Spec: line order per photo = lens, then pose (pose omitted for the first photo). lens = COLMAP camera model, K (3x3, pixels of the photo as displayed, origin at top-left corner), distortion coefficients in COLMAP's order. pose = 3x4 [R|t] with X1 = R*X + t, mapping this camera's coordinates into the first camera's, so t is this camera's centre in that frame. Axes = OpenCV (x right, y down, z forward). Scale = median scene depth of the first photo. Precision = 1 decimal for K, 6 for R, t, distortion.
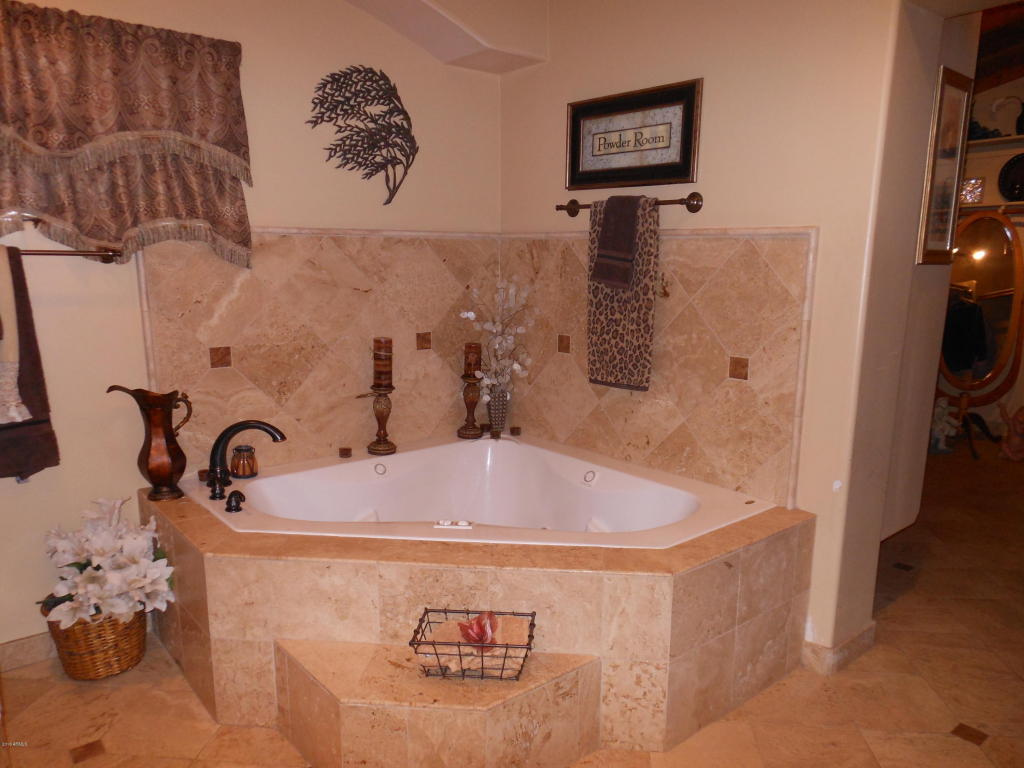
lens RADIAL K [[756.1, 0, 509.4], [0, 756.1, 434.4], [0, 0, 1]] dist [-0.002023, 0.019652]
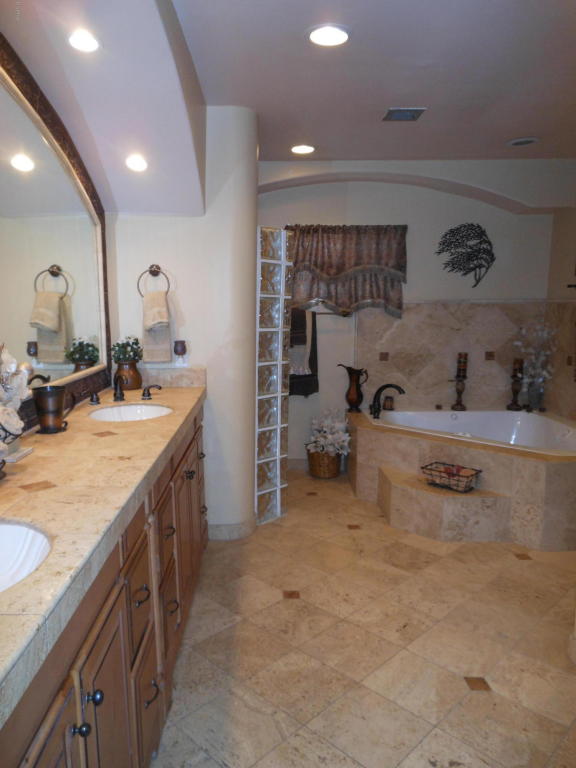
lens RADIAL K [[567.1, 0, 284.7], [0, 567.1, 387.4], [0, 0, 1]] dist [-0.002023, 0.019652]
pose [[0.791820, 0.077172, -0.605860, 0.452194], [-0.130406, 0.990472, -0.044270, 0.111731], [0.596671, 0.114061, 0.794339, -0.569955]]
